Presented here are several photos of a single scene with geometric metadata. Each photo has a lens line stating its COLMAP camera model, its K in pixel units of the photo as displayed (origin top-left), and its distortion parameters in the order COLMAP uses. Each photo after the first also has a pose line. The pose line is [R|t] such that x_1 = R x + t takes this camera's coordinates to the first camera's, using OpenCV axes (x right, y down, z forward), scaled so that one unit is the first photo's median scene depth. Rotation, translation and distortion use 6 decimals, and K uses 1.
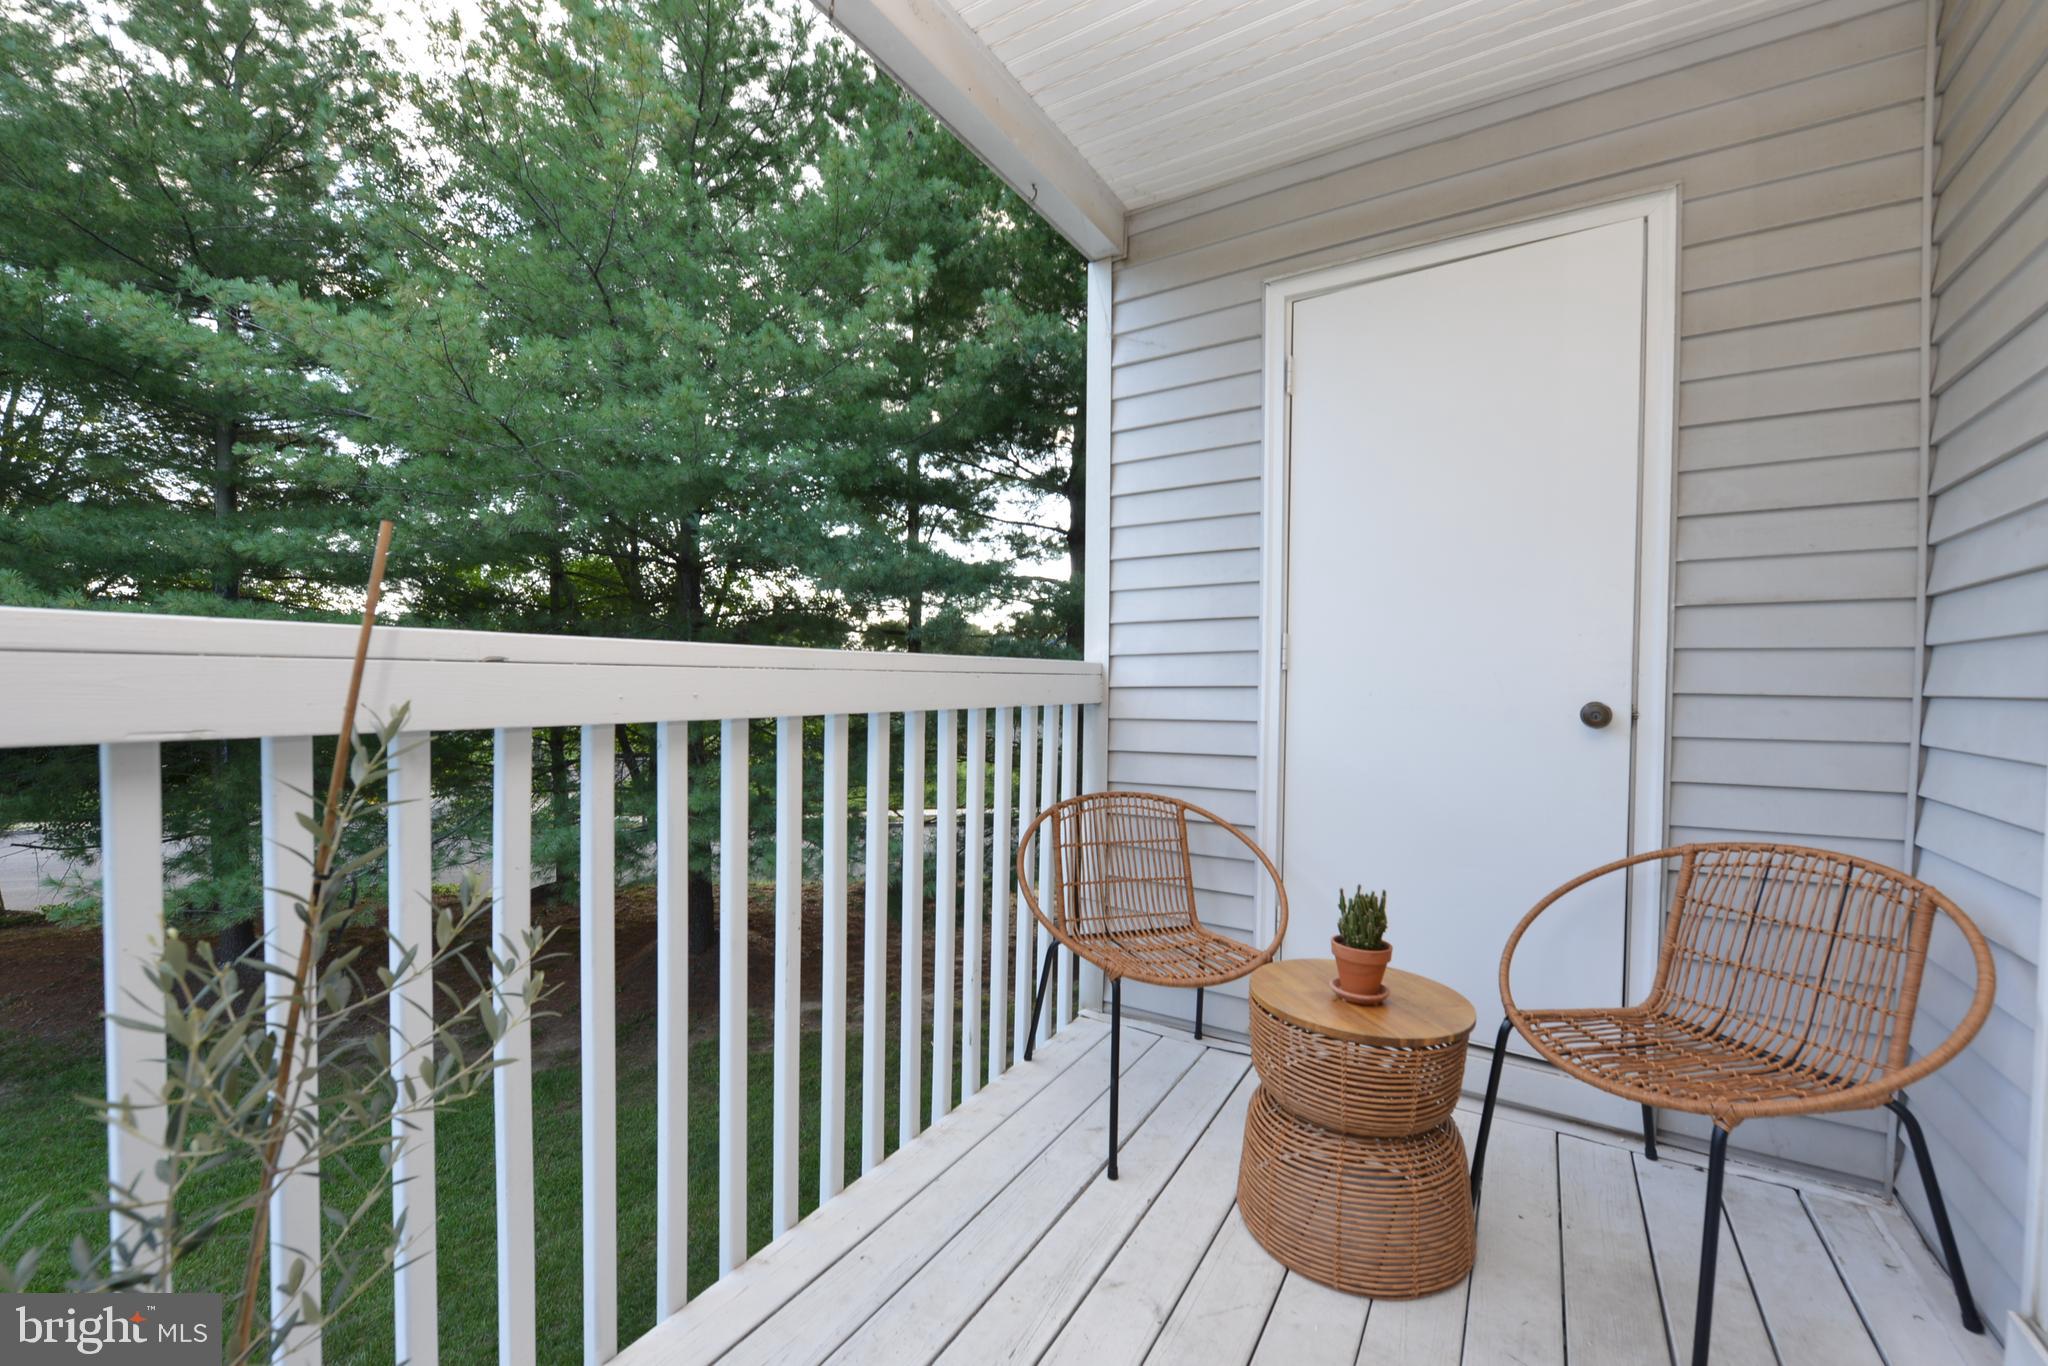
lens RADIAL K [[817.6, 0, 1022.7], [0, 817.6, 699.9], [0, 0, 1]] dist [0.000625, 0.000394]
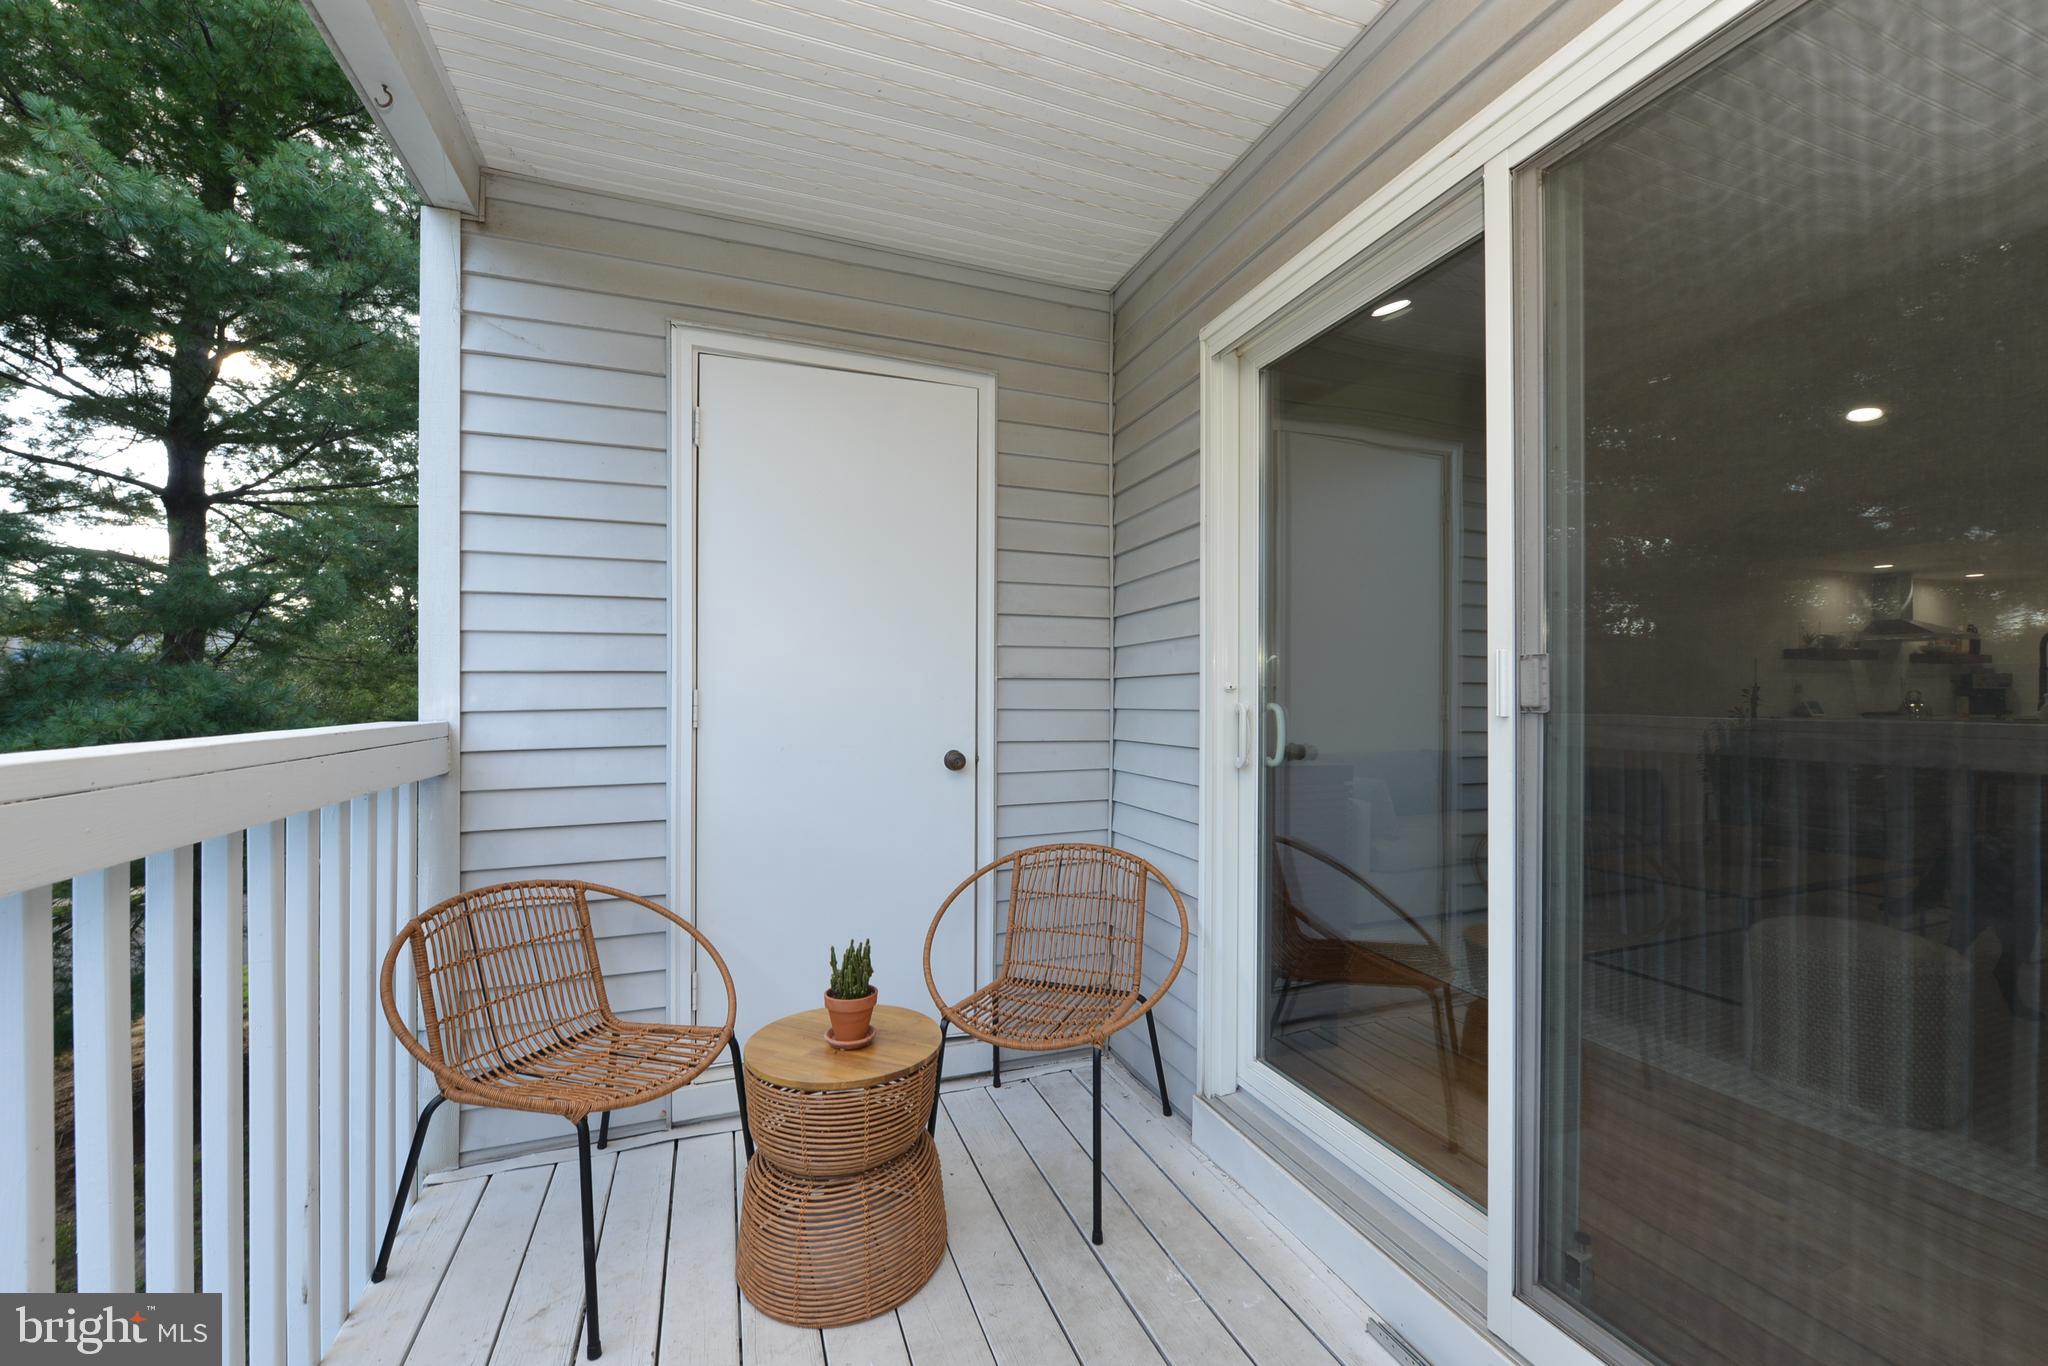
lens RADIAL K [[818.6, 0, 1019.8], [0, 818.6, 702.8], [0, 0, 1]] dist [-0.002766, -0.002832]
pose [[0.613237, -0.015430, 0.789749, -0.259933], [0.023098, 0.999732, 0.001597, -0.072504], [-0.789561, 0.017262, 0.613429, 0.125663]]
